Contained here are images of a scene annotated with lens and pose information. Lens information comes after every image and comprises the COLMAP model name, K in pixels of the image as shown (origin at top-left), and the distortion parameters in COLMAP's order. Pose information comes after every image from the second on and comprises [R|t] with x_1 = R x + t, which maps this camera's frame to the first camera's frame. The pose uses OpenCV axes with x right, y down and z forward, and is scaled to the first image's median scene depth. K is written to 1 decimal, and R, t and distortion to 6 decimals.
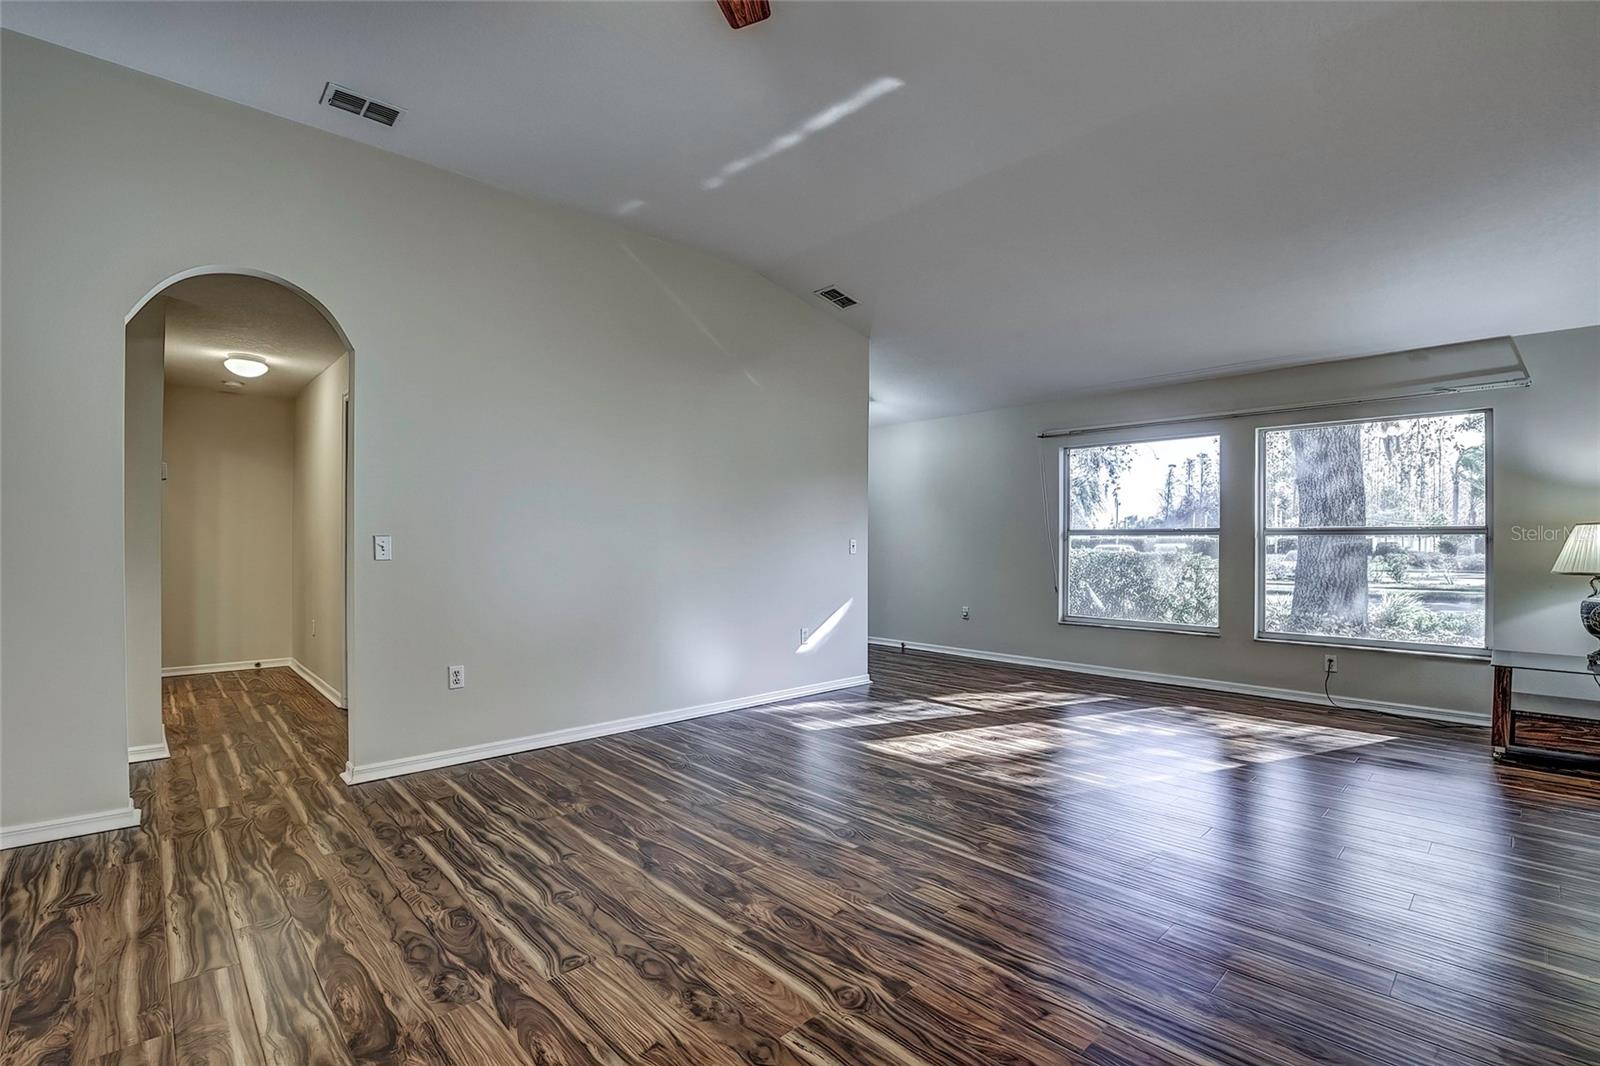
lens RADIAL K [[750.2, 0, 800.6], [0, 750.2, 533.2], [0, 0, 1]] dist [-0.020519, -0.001356]
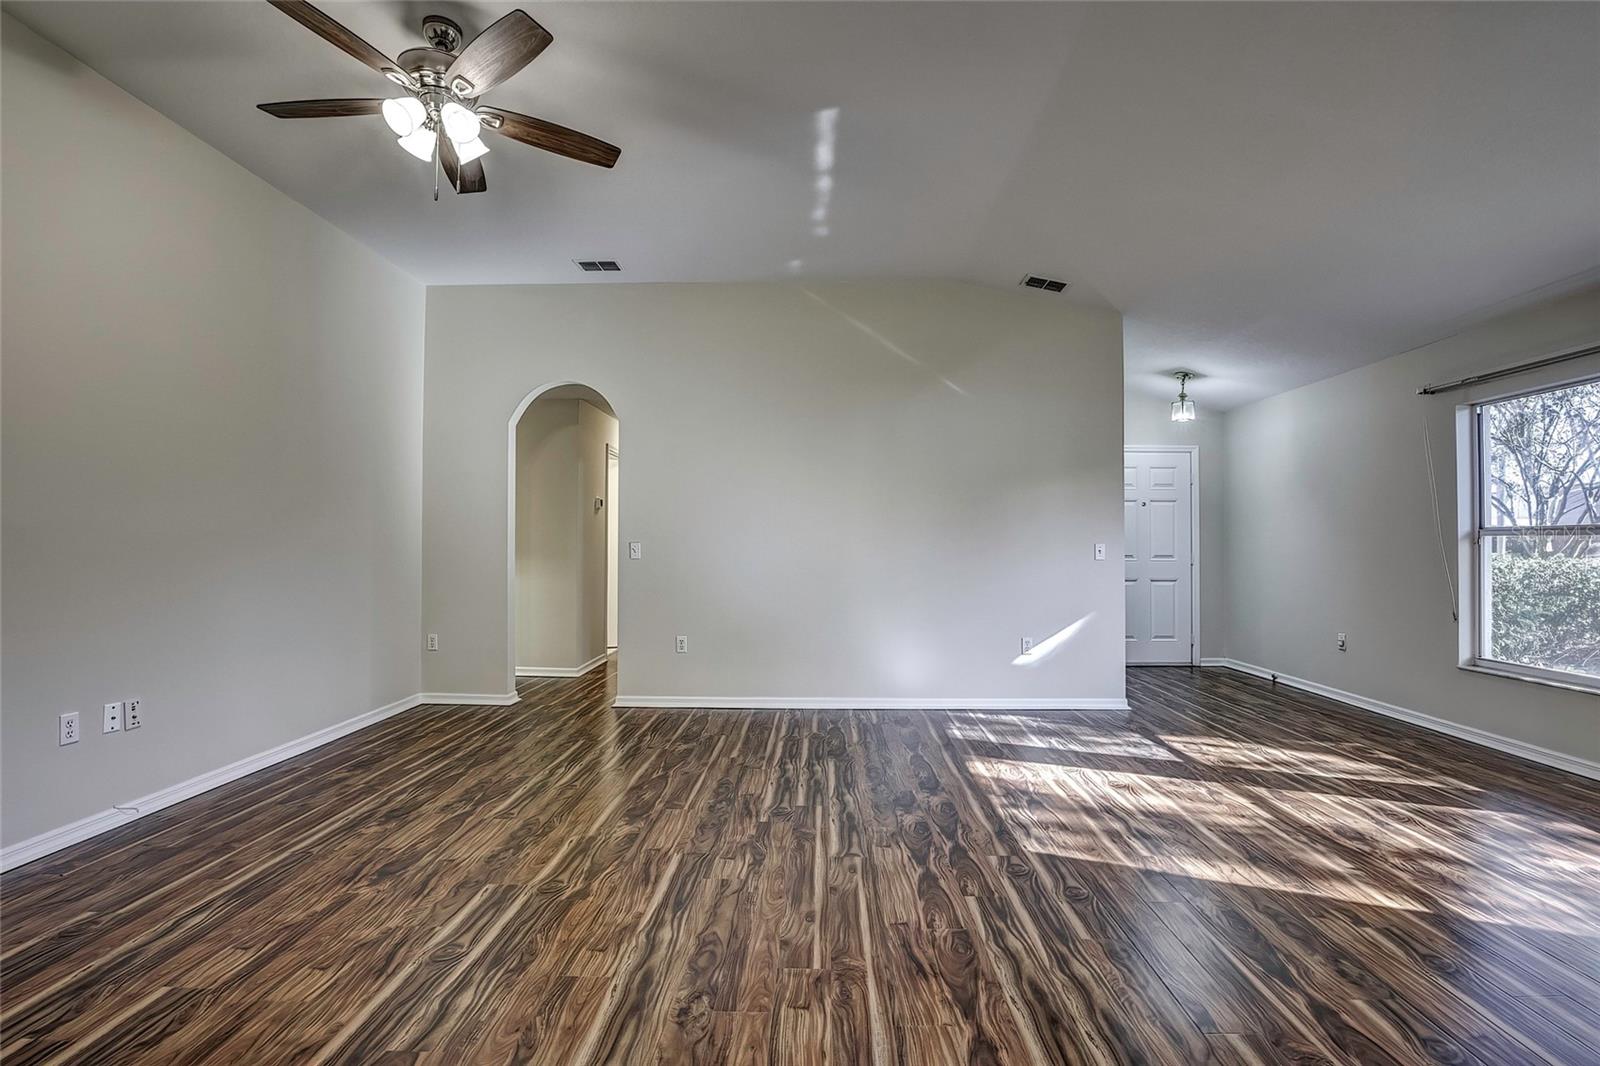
lens RADIAL K [[750.2, 0, 800.5], [0, 750.2, 529.3], [0, 0, 1]] dist [-0.020519, -0.001356]
pose [[0.682737, -0.015325, -0.730504, 0.671338], [0.011172, 0.999882, -0.010534, -0.004381], [0.730579, -0.000969, 0.682828, 0.196130]]
